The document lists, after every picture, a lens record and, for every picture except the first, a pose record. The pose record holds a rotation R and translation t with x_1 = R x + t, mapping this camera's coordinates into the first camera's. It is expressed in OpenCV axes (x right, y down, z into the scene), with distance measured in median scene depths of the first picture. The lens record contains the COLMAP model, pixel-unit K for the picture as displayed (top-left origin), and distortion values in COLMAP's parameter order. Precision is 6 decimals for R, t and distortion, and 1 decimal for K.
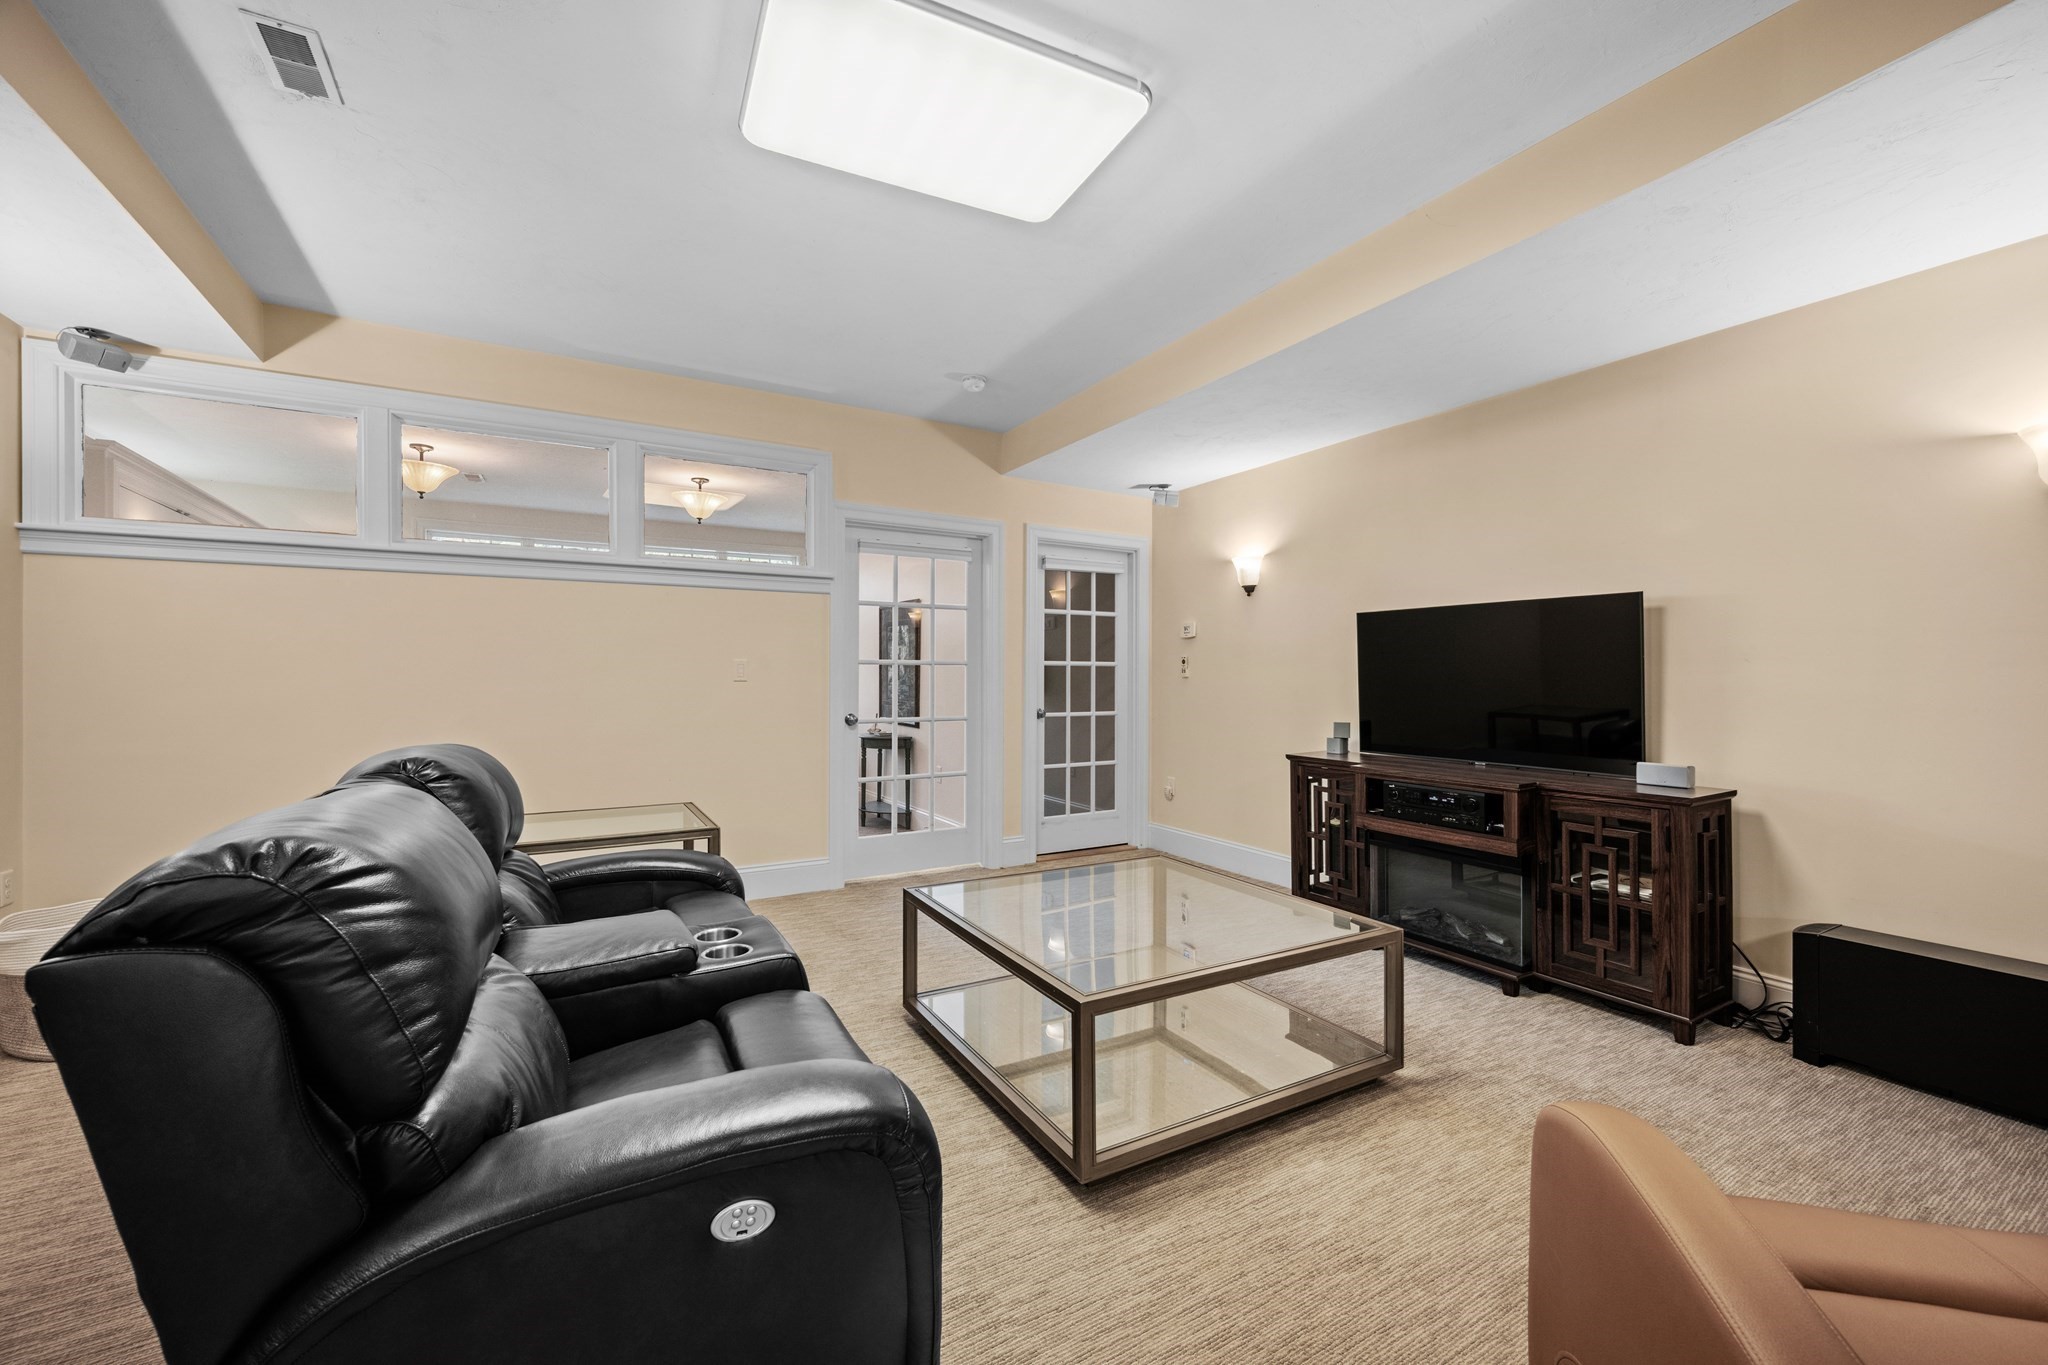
lens RADIAL K [[813.0, 0, 1027.2], [0, 813.0, 682.9], [0, 0, 1]] dist [-0.000949, 0.000177]
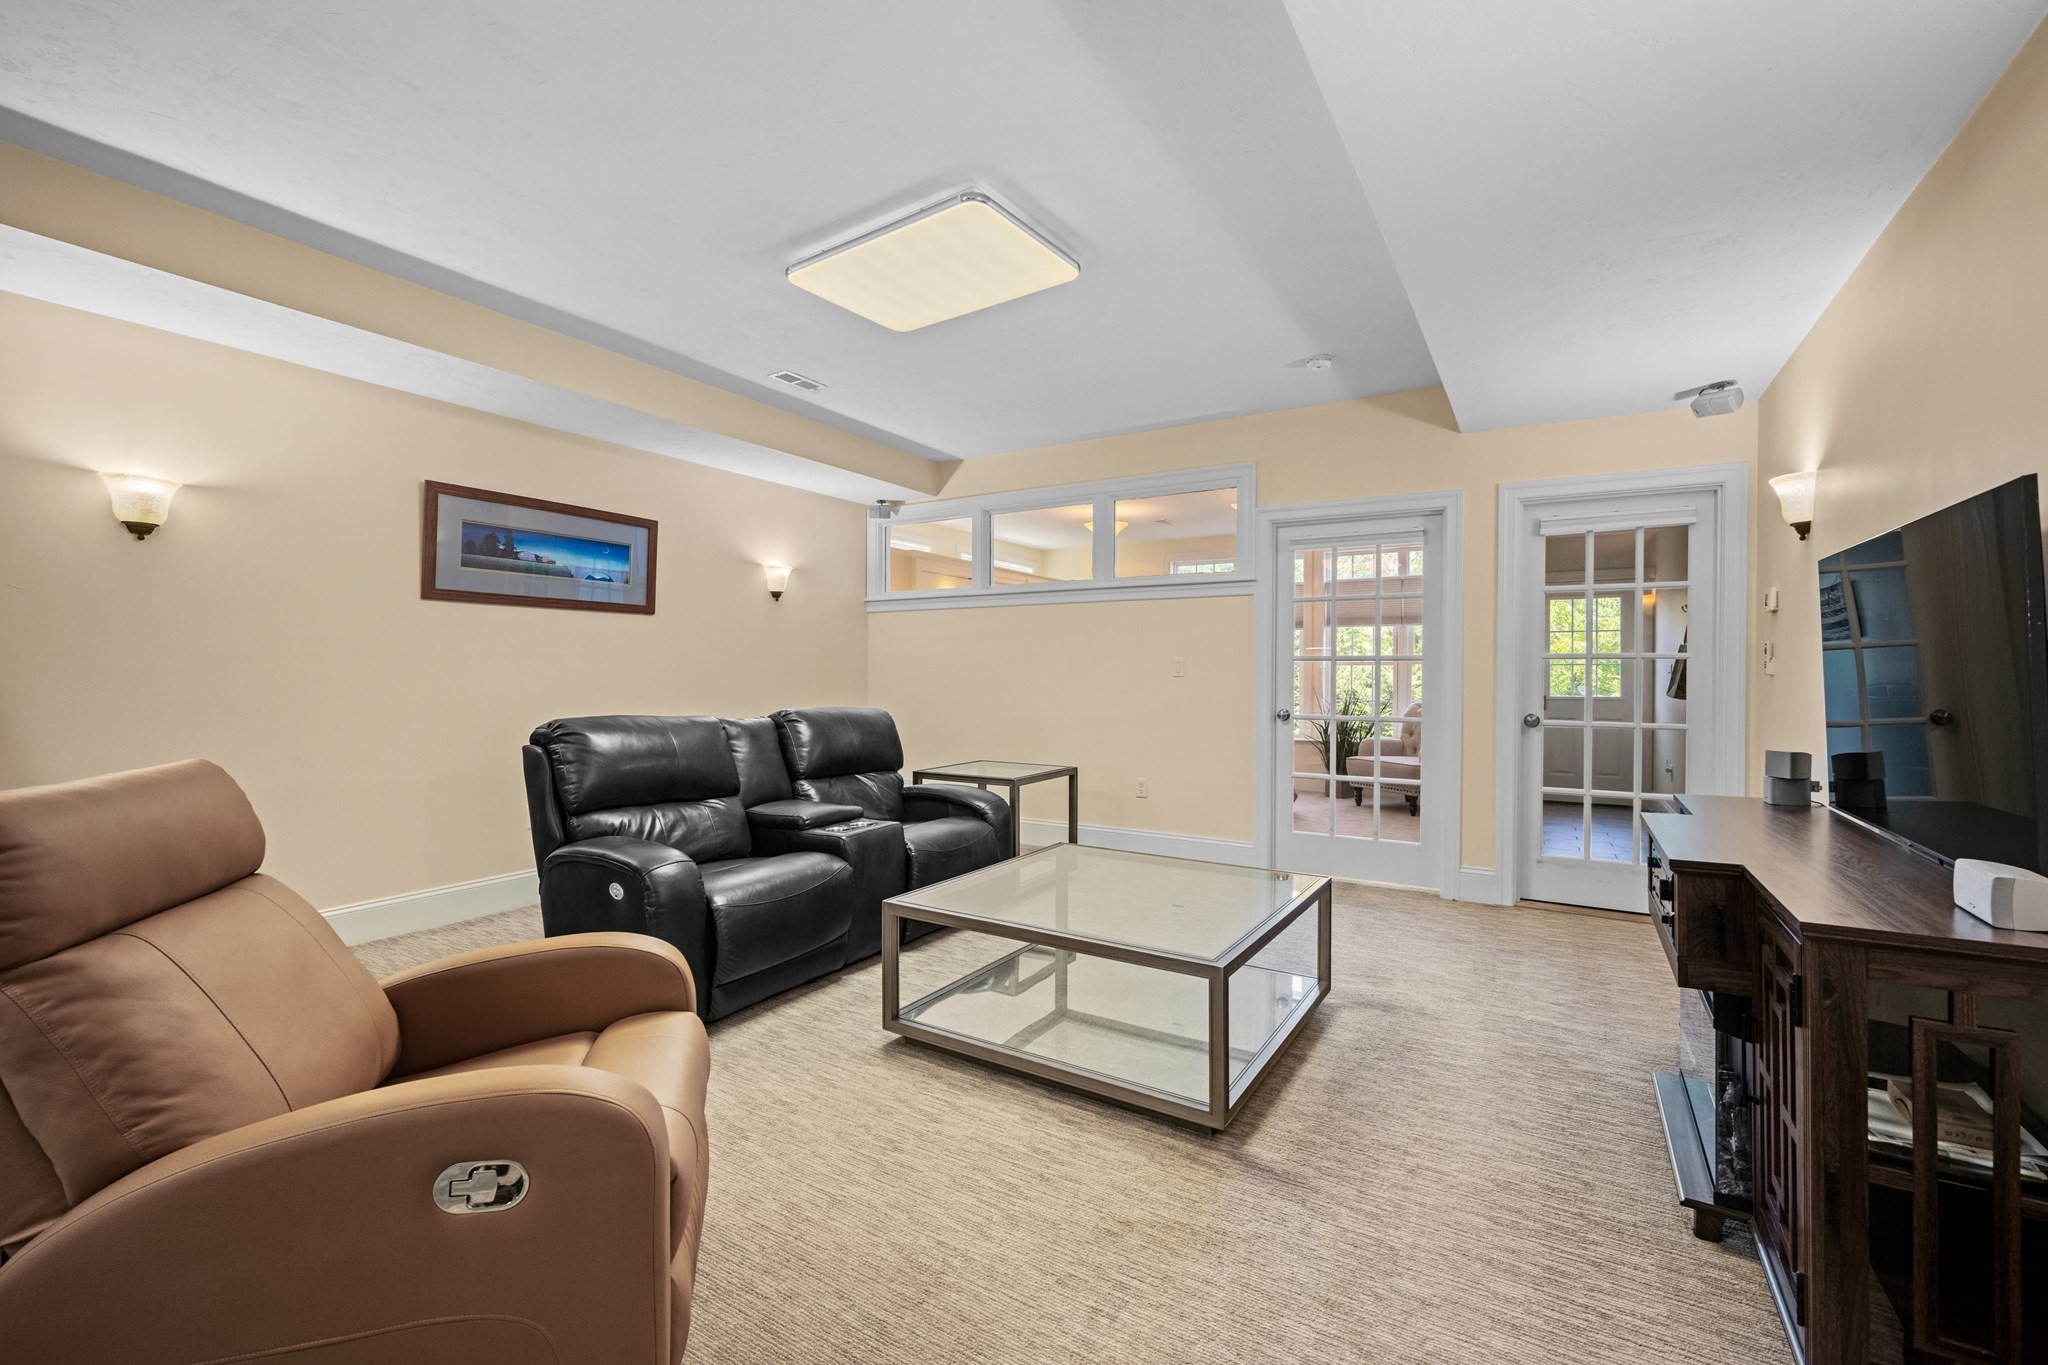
lens RADIAL K [[862.5, 0, 1037.0], [0, 862.5, 680.4], [0, 0, 1]] dist [0.002750, 0.000146]
pose [[0.479516, 0.008912, -0.877488, 0.748524], [-0.010490, 0.999935, 0.004423, 0.000902], [0.877470, 0.007083, 0.479578, 0.254040]]
